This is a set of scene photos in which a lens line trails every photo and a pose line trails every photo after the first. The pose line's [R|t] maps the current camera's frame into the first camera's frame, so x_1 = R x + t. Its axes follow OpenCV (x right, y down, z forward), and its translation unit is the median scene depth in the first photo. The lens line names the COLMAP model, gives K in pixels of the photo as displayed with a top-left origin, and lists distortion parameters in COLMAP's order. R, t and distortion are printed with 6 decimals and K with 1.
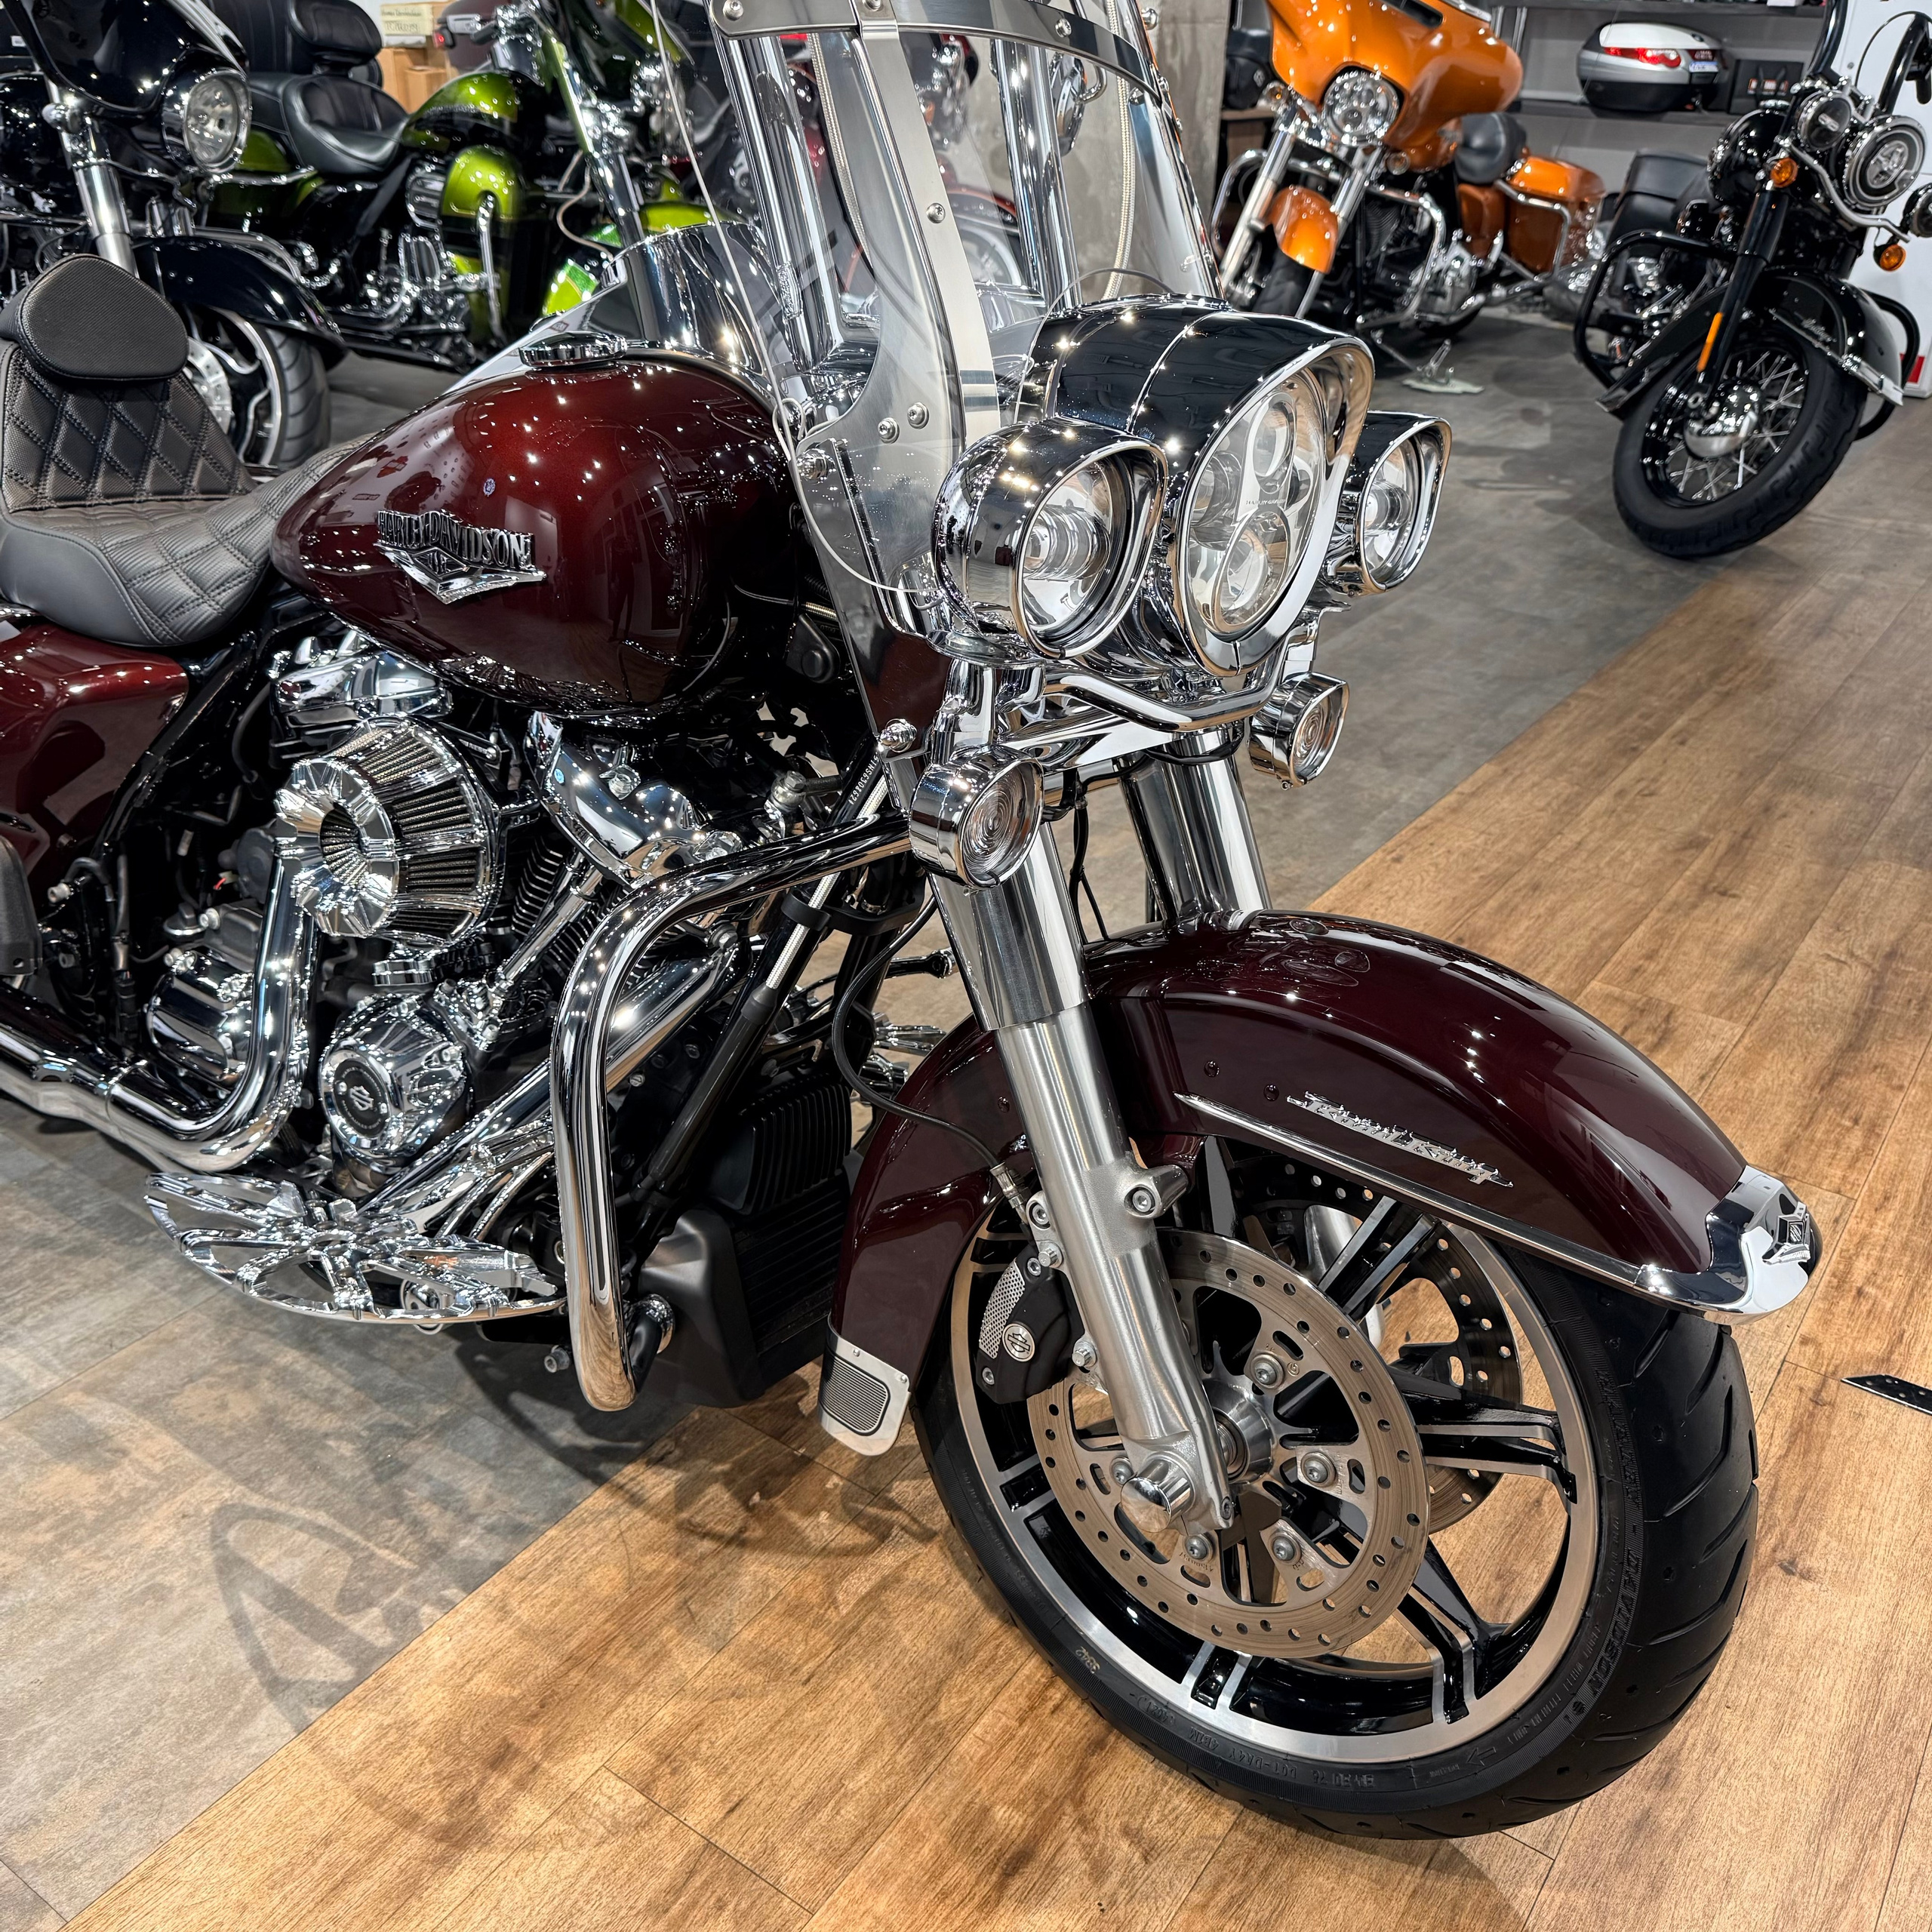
lens RADIAL K [[1821.5, 0, 968.8], [0, 1821.5, 962.6], [0, 0, 1]] dist [0.038931, -0.061796]
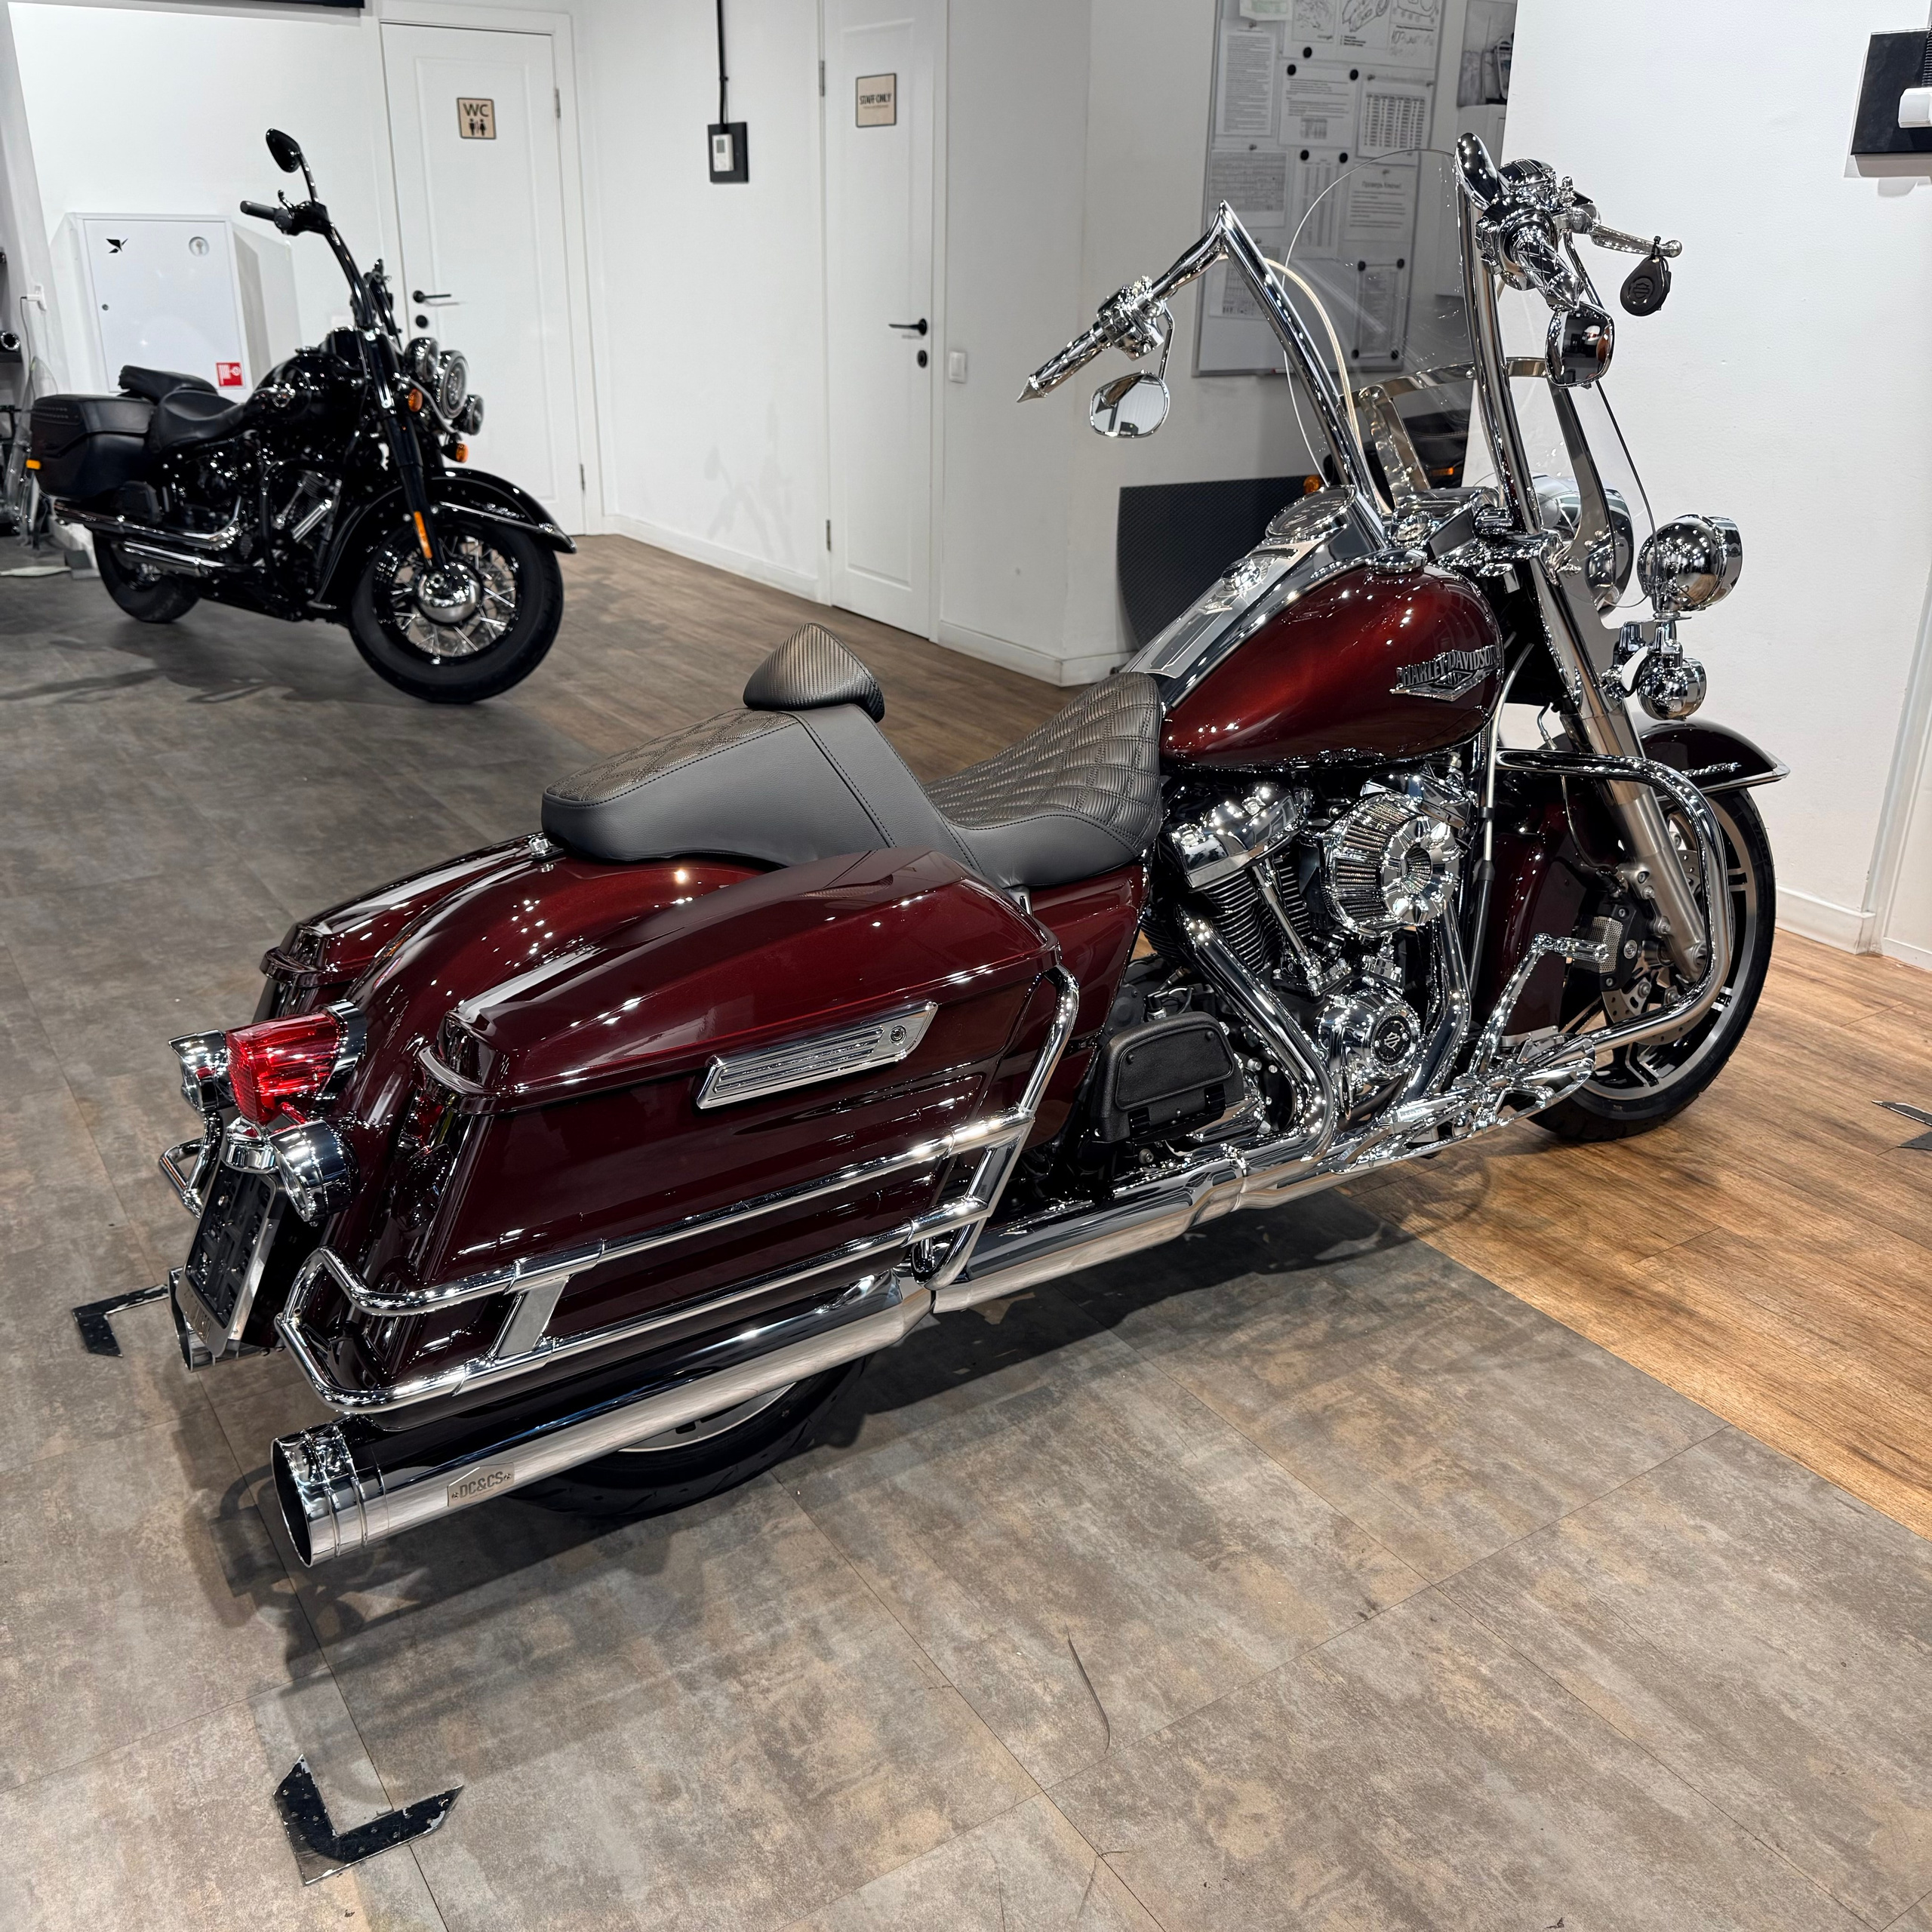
lens RADIAL K [[1792.6, 0, 970.9], [0, 1792.6, 969.4], [0, 0, 1]] dist [0.139890, -0.279174]
pose [[0.369807, -0.369364, 0.852533, -1.686888], [0.436446, 0.879102, 0.191556, -0.416575], [-0.820218, 0.301246, 0.486306, 0.492841]]
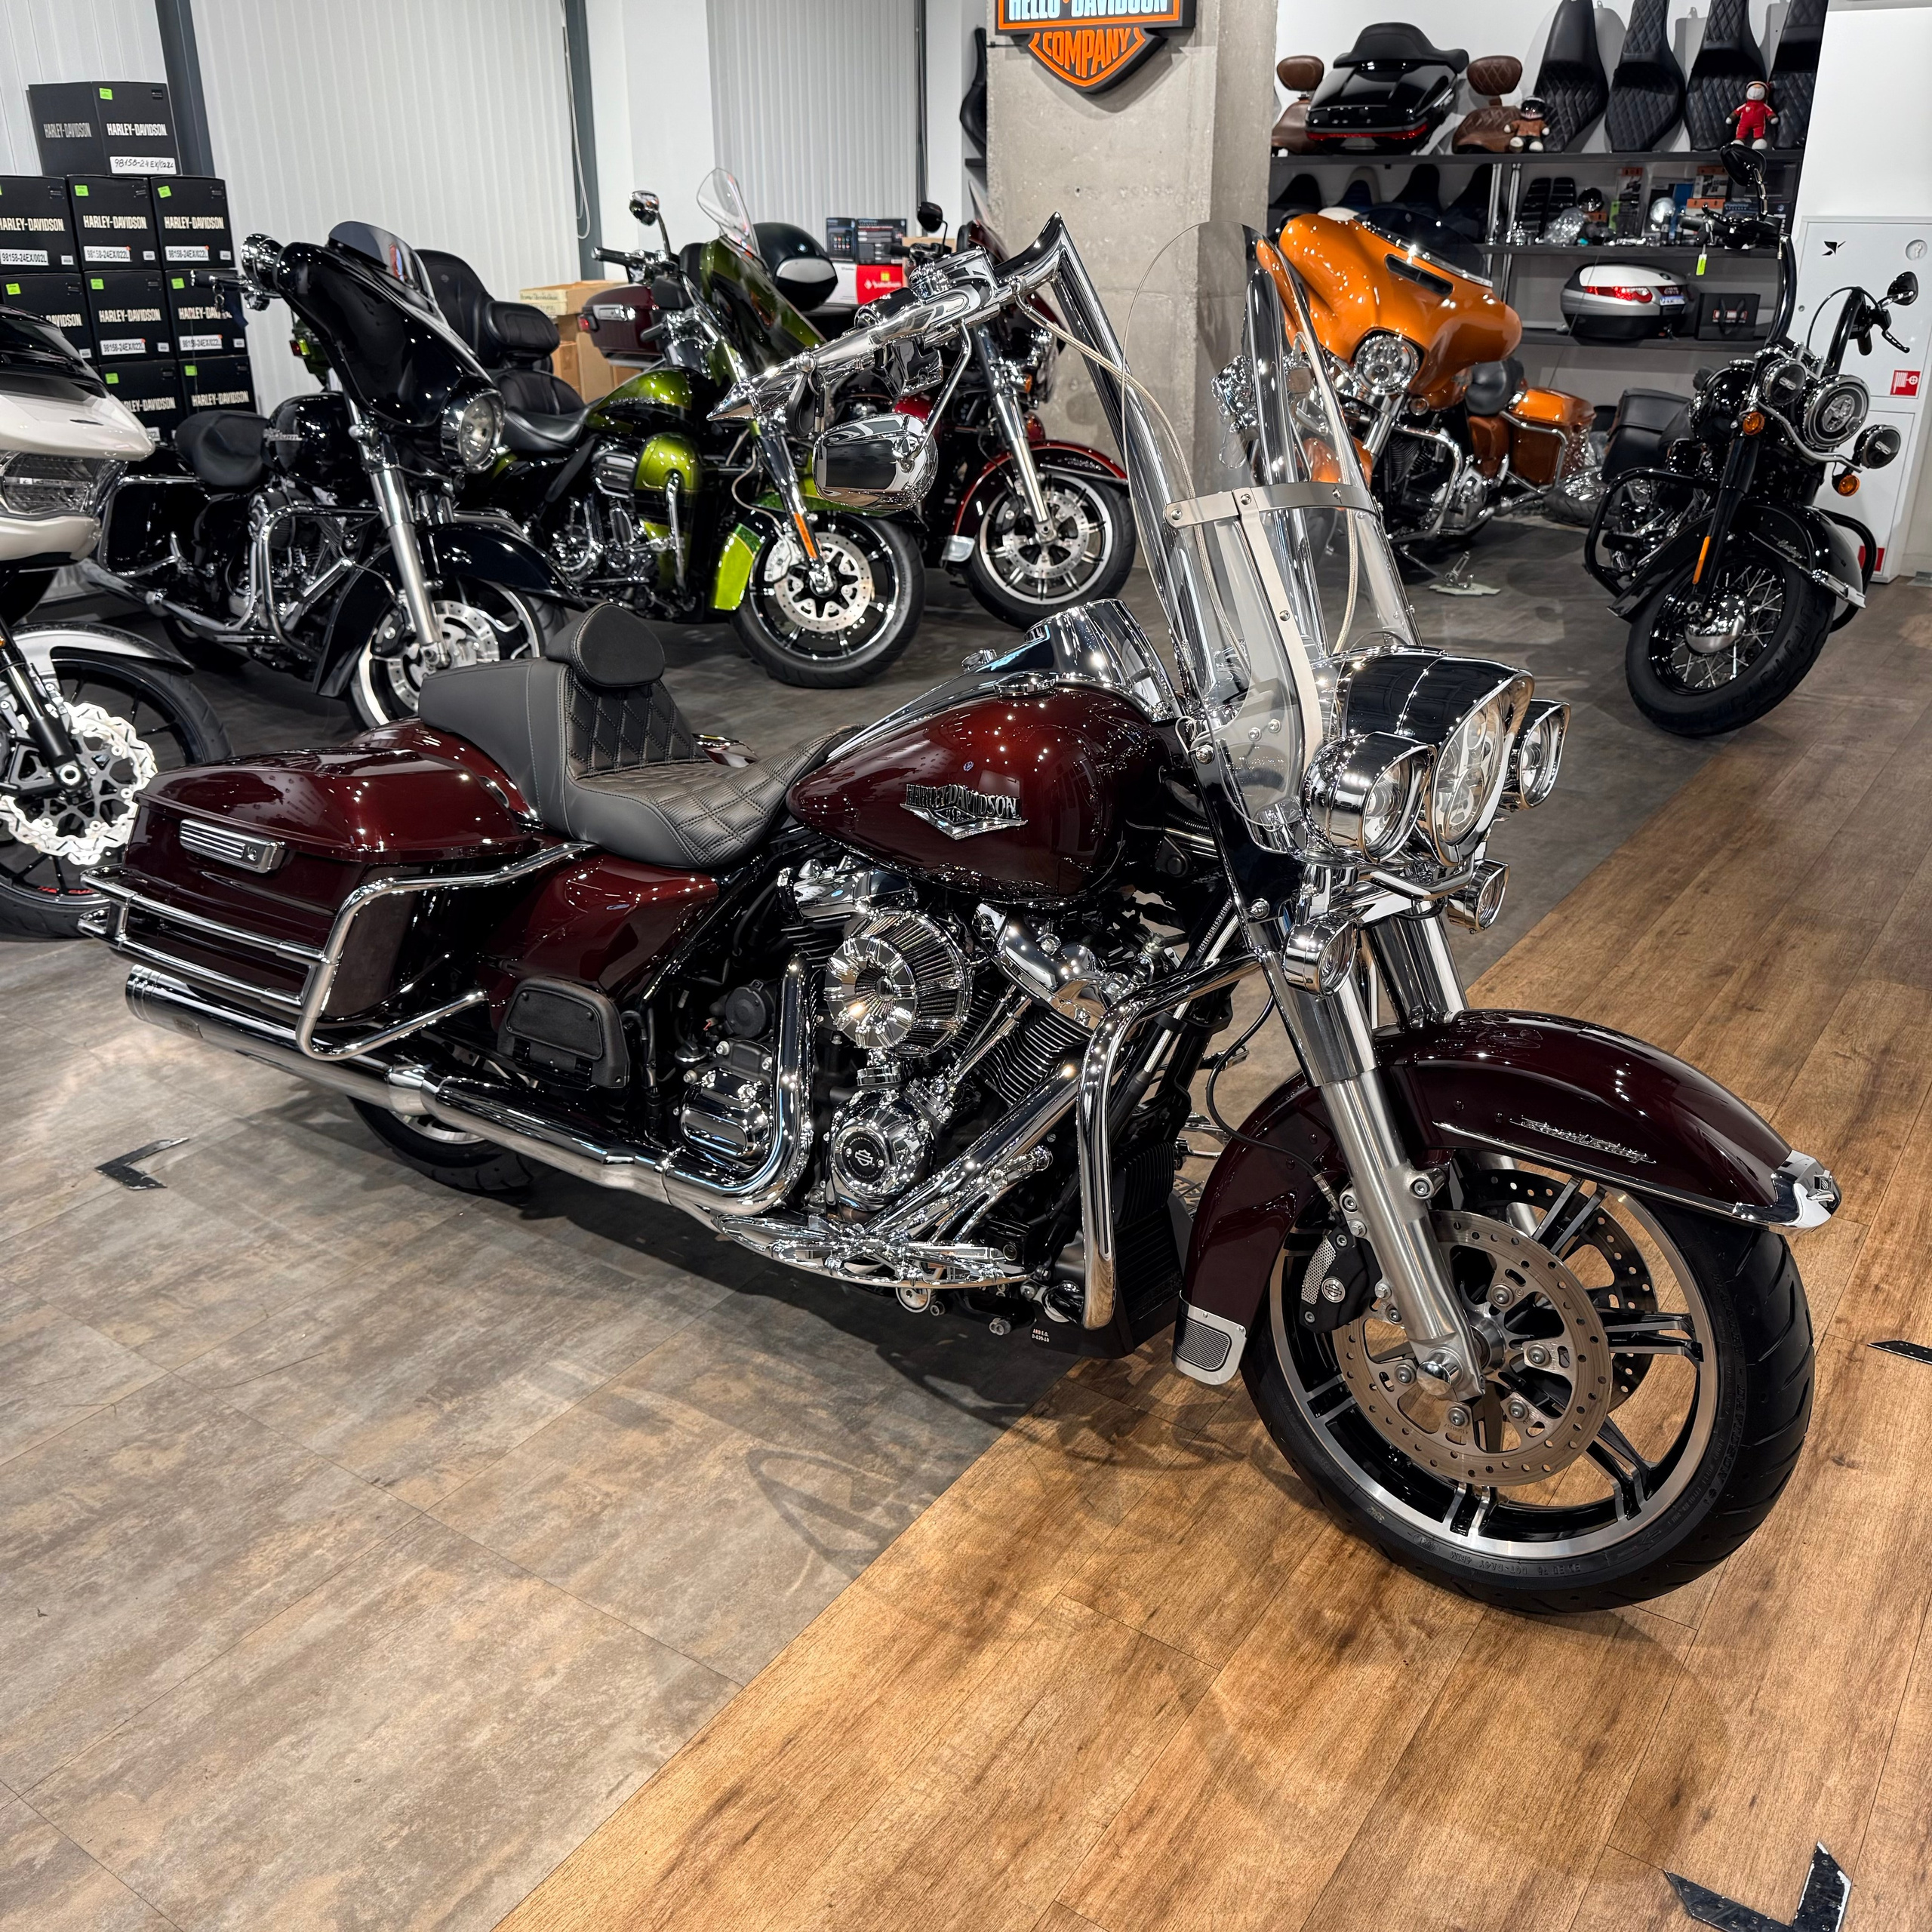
lens RADIAL K [[1792.6, 0, 970.9], [0, 1792.6, 969.4], [0, 0, 1]] dist [0.139890, -0.279174]
pose [[0.999448, -0.033111, -0.002747, -0.221809], [0.032752, 0.995759, -0.085974, 0.046466], [0.005582, 0.085837, 0.996294, -0.473980]]
